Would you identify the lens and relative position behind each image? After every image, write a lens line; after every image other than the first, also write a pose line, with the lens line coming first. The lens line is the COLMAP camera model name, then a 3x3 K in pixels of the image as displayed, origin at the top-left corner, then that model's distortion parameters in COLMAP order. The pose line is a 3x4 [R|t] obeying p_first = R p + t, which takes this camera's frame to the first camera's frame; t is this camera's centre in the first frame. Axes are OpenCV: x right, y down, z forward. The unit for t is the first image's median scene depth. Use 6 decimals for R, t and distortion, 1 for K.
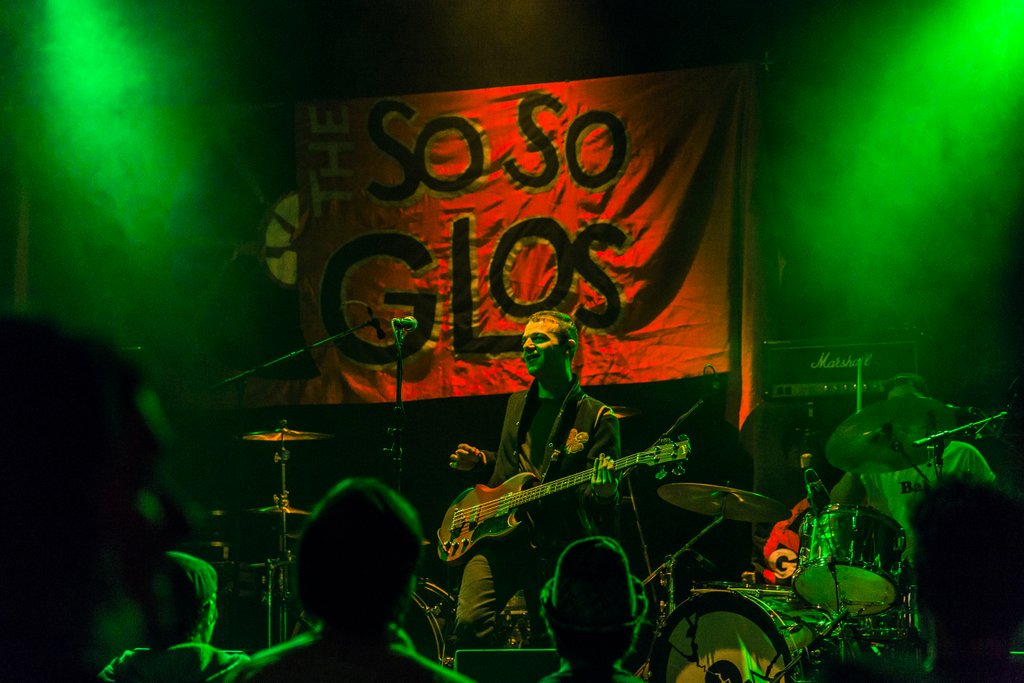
lens RADIAL K [[1941.1, 0, 511.7], [0, 1941.1, 335.5], [0, 0, 1]] dist [0.006725, 0.000000]
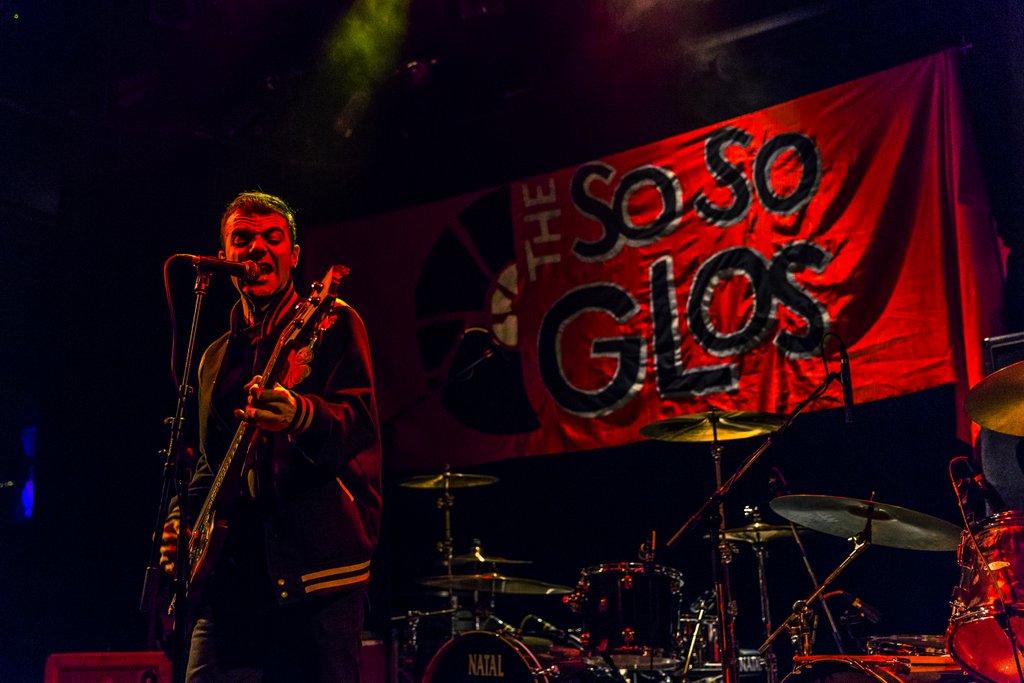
lens RADIAL K [[1093.4, 0, 491.4], [0, 1093.4, 330.4], [0, 0, 1]] dist [0.024266, 0.000000]
pose [[0.906227, -0.117779, -0.406056, 0.123665], [0.066268, 0.988113, -0.138714, 0.049110], [0.417567, 0.098798, 0.903259, 0.449976]]
